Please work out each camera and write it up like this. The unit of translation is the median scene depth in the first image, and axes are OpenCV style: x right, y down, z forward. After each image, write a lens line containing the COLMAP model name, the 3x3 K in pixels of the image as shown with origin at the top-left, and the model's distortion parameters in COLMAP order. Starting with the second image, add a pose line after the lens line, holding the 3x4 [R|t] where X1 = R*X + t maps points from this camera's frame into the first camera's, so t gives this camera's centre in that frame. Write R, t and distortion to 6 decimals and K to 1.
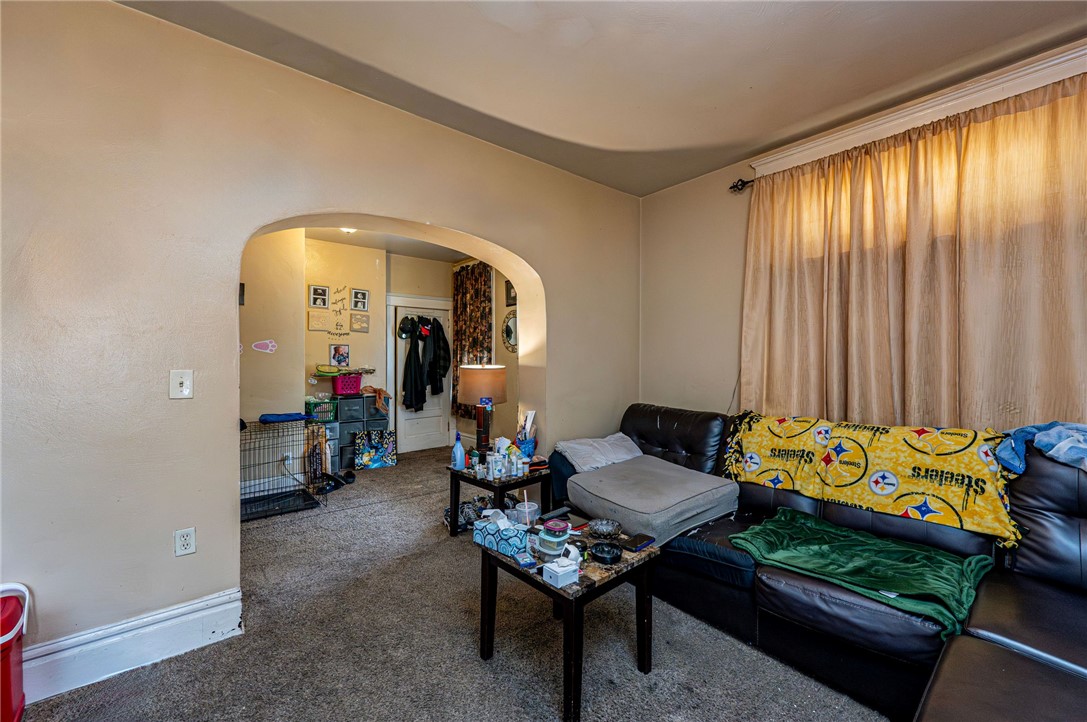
lens RADIAL K [[430.0, 0, 534.8], [0, 430.0, 354.5], [0, 0, 1]] dist [0.000237, 0.000055]
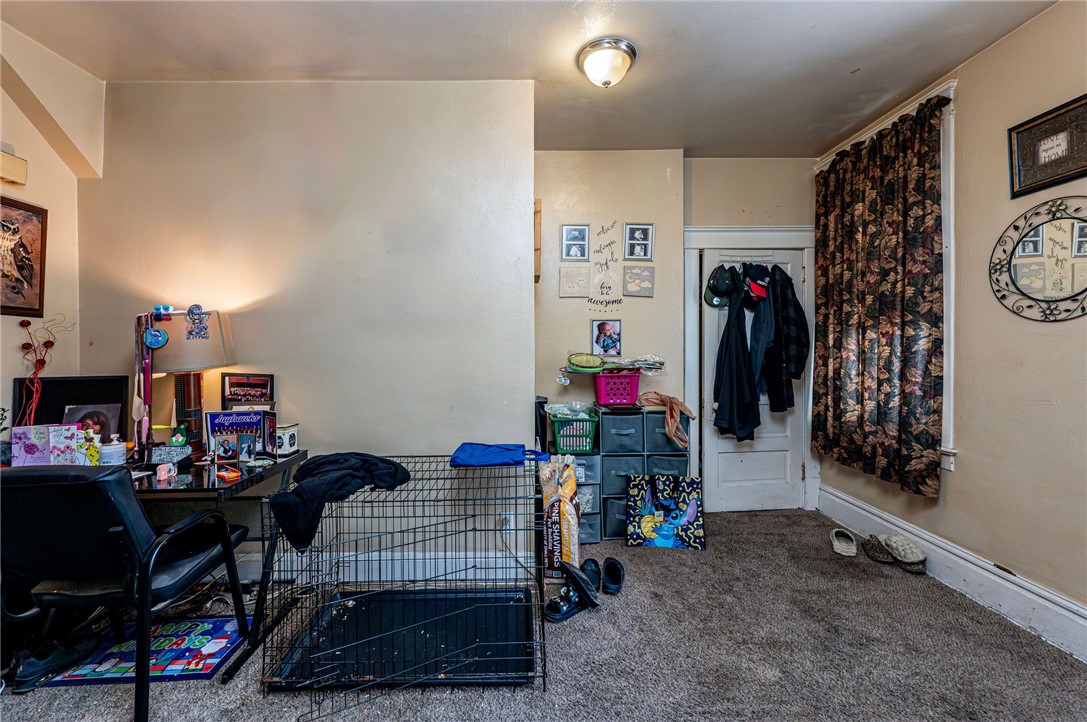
lens RADIAL K [[430.0, 0, 534.8], [0, 430.0, 354.5], [0, 0, 1]] dist [0.000237, 0.000055]
pose [[0.787296, 0.009033, -0.616509, -0.157101], [0.010368, 0.999557, 0.027885, 0.007498], [0.616488, -0.028346, 0.786854, 0.450552]]
